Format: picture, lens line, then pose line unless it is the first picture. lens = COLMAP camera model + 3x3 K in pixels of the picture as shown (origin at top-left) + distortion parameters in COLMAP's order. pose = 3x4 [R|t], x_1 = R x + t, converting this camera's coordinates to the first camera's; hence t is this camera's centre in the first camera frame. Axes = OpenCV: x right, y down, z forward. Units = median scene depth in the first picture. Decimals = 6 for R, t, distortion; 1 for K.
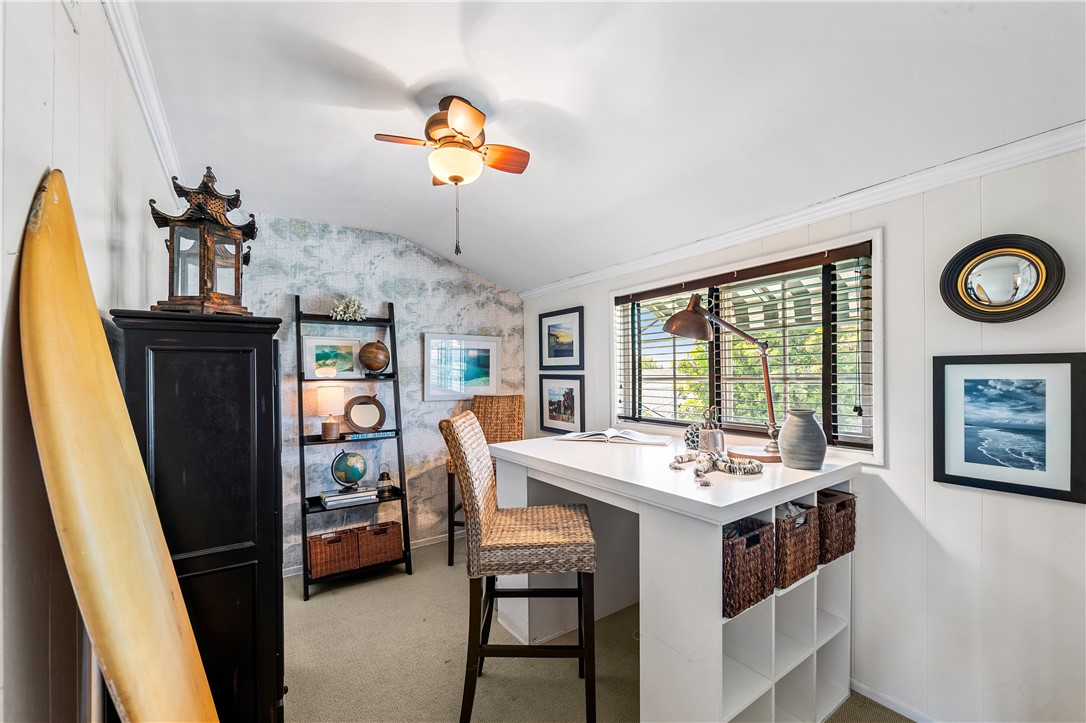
lens RADIAL K [[441.9, 0, 547.3], [0, 441.9, 371.9], [0, 0, 1]] dist [-0.000595, 0.000808]
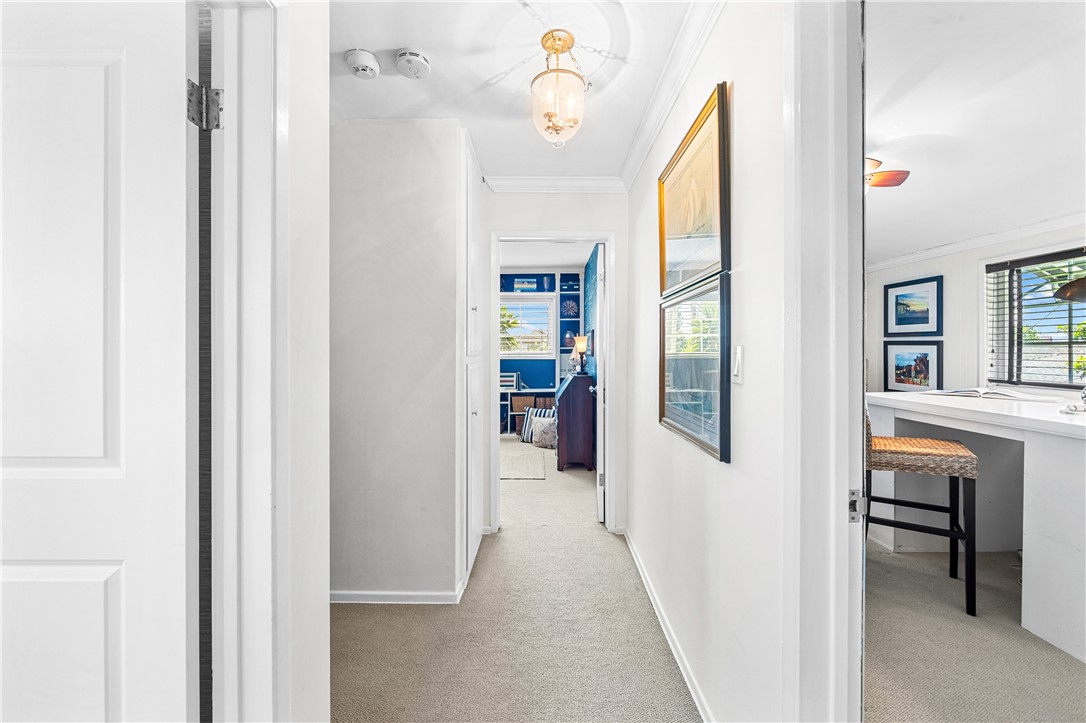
lens RADIAL K [[441.9, 0, 543.6], [0, 441.9, 351.0], [0, 0, 1]] dist [-0.000595, 0.000808]
pose [[0.825984, 0.011359, -0.563579, -0.120343], [-0.003945, 0.999889, 0.014370, 0.022547], [0.563679, -0.009646, 0.825937, -0.454174]]
